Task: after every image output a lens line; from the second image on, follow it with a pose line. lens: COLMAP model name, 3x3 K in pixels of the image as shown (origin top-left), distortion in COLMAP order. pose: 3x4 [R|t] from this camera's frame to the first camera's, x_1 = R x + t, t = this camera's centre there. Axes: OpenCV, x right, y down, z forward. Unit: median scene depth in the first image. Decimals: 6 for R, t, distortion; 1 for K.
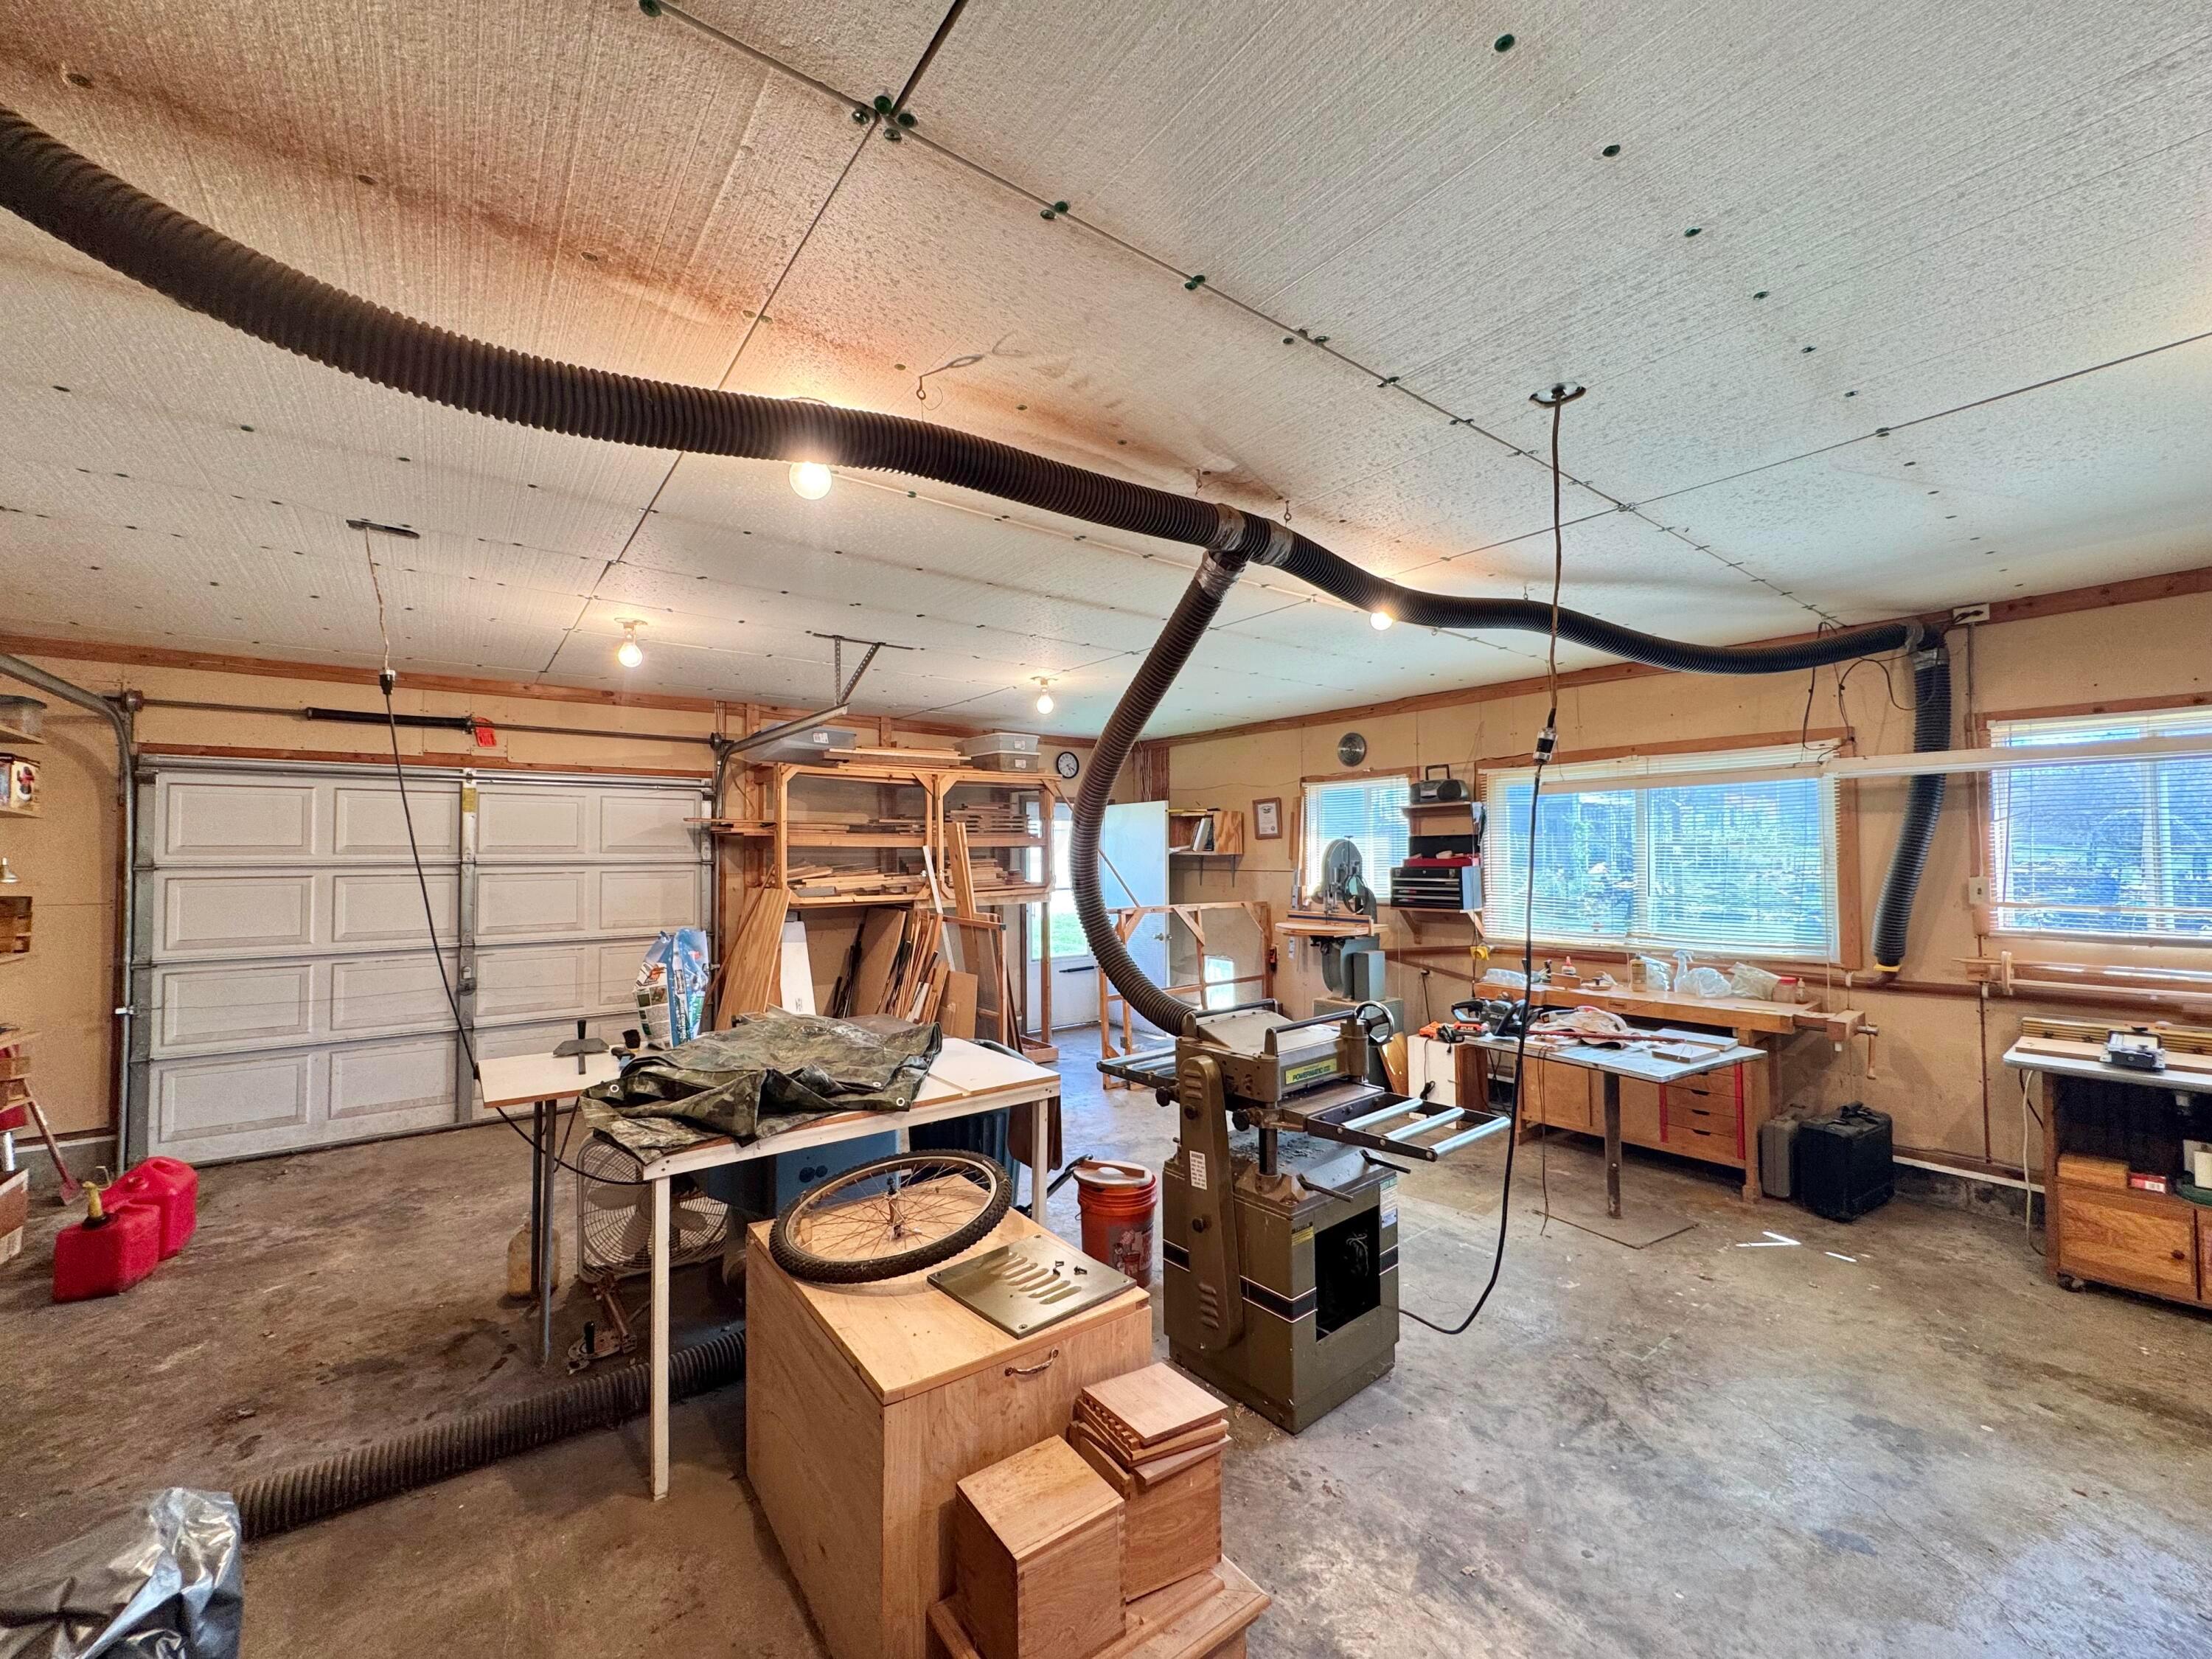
lens RADIAL K [[885.7, 0, 1106.7], [0, 885.7, 828.8], [0, 0, 1]] dist [-0.001320, 0.000789]
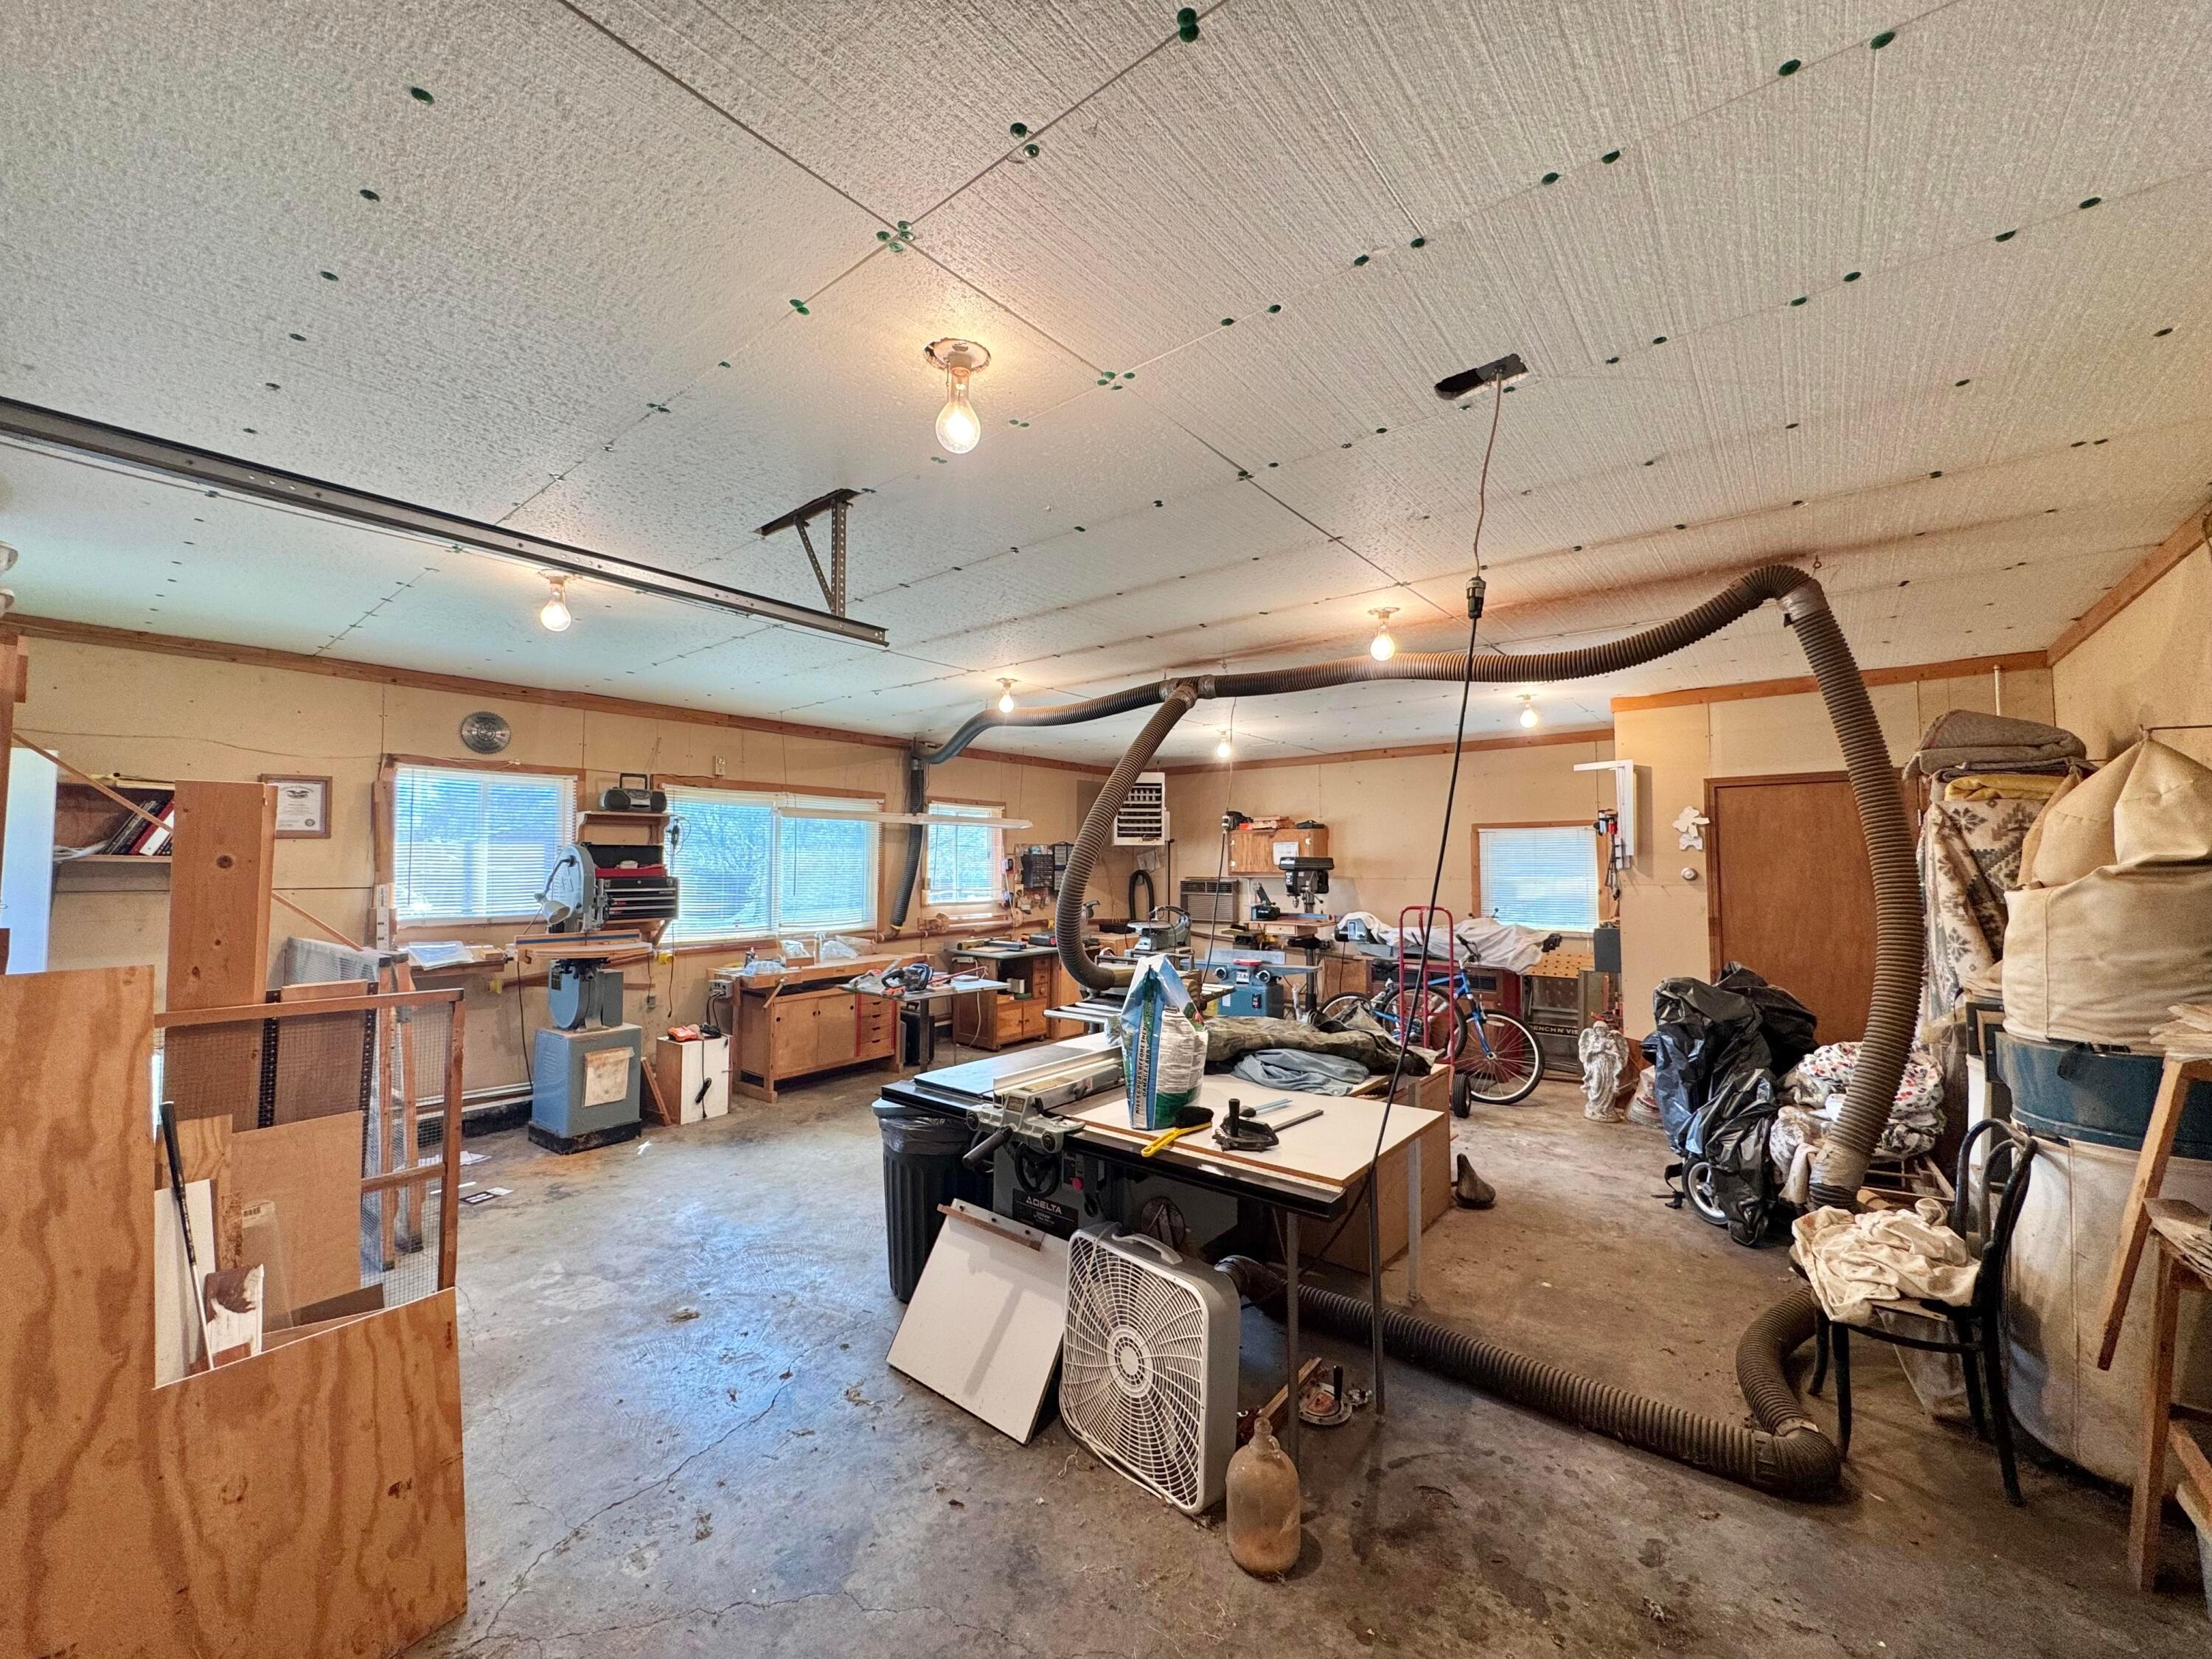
lens RADIAL K [[885.7, 0, 1108.3], [0, 885.7, 828.3], [0, 0, 1]] dist [-0.001320, 0.000789]
pose [[-0.249571, 0.048155, 0.967158, -0.925944], [-0.025355, 0.998095, -0.056238, 0.040030], [-0.968024, -0.038558, -0.247875, 0.953455]]
